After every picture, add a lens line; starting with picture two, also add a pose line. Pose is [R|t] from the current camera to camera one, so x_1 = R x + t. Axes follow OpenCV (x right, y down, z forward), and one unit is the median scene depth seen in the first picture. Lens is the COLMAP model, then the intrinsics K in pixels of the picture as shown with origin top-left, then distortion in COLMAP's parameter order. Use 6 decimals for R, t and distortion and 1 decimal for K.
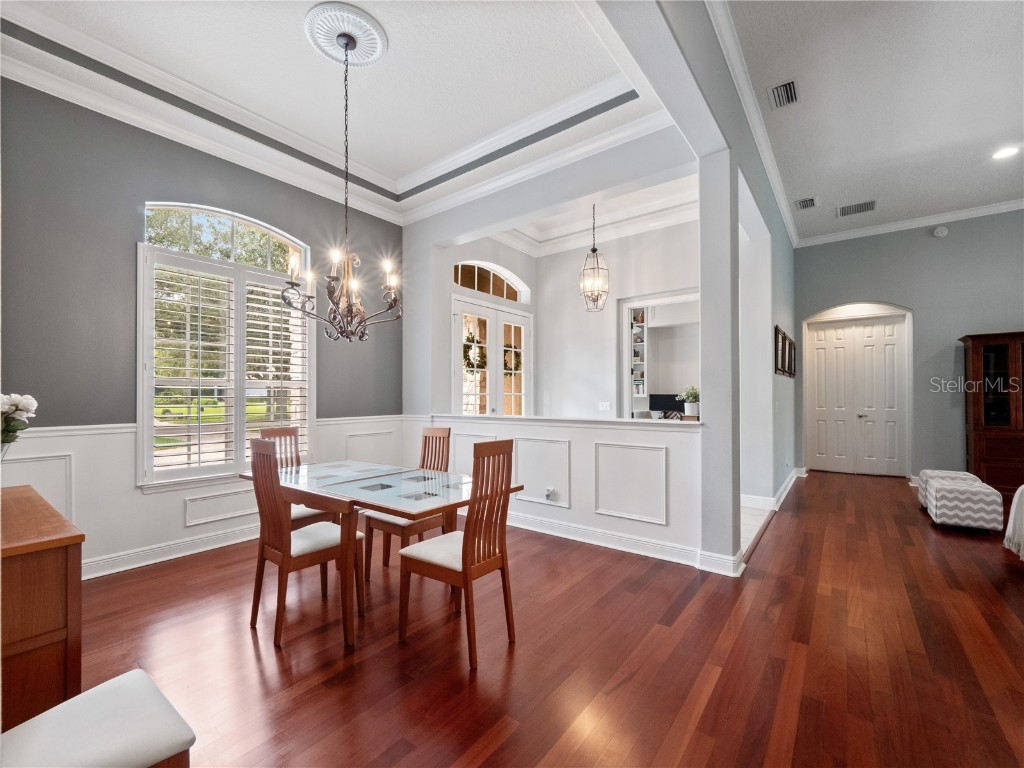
lens RADIAL K [[432.7, 0, 504.4], [0, 432.7, 386.6], [0, 0, 1]] dist [0.010350, -0.010681]
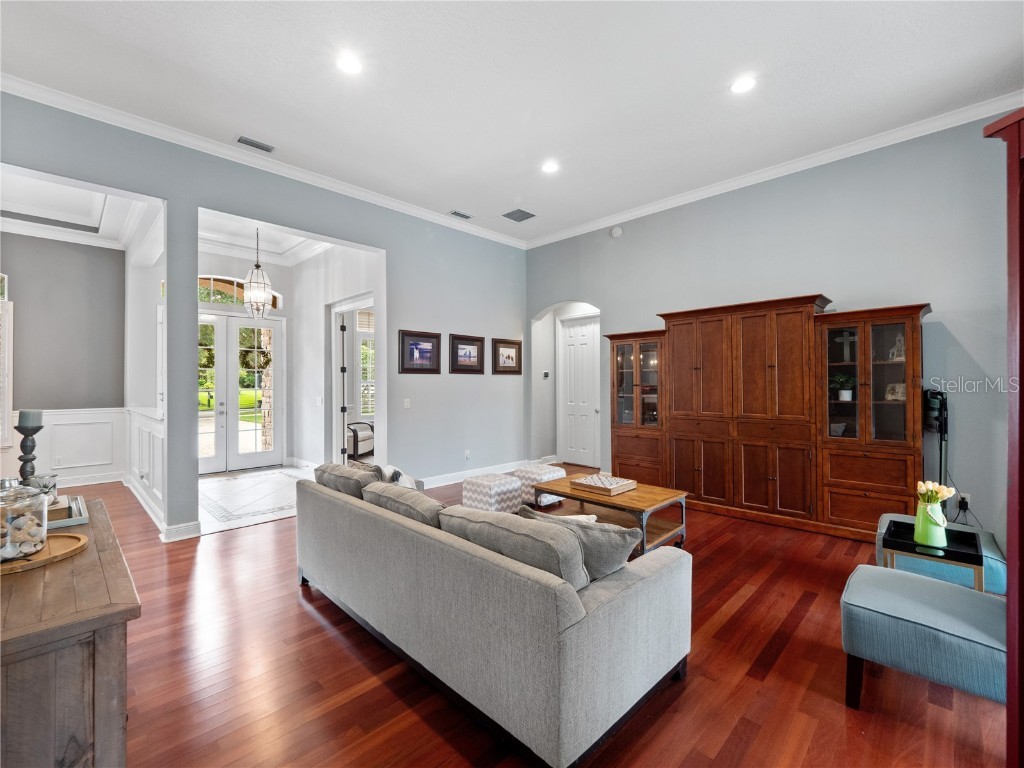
lens RADIAL K [[447.7, 0, 498.0], [0, 447.7, 384.3], [0, 0, 1]] dist [0.002548, 0.000044]
pose [[0.991580, 0.001834, -0.129483, 0.877584], [0.001580, 0.999654, 0.026262, -0.028637], [0.129486, -0.026245, 0.991234, -0.090771]]
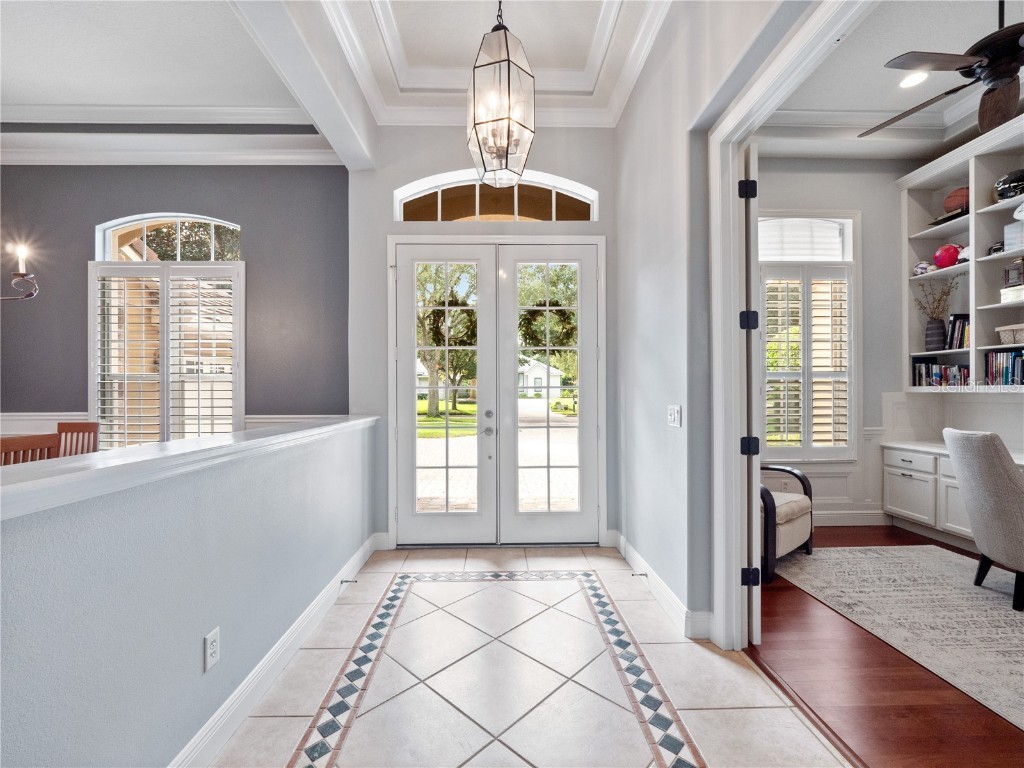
lens RADIAL K [[447.7, 0, 498.0], [0, 447.7, 384.3], [0, 0, 1]] dist [0.002548, 0.000044]
pose [[0.620056, -0.007676, -0.784520, 0.479714], [0.015413, 0.999878, 0.002398, 0.012230], [0.784406, -0.013579, 0.620099, 0.641031]]
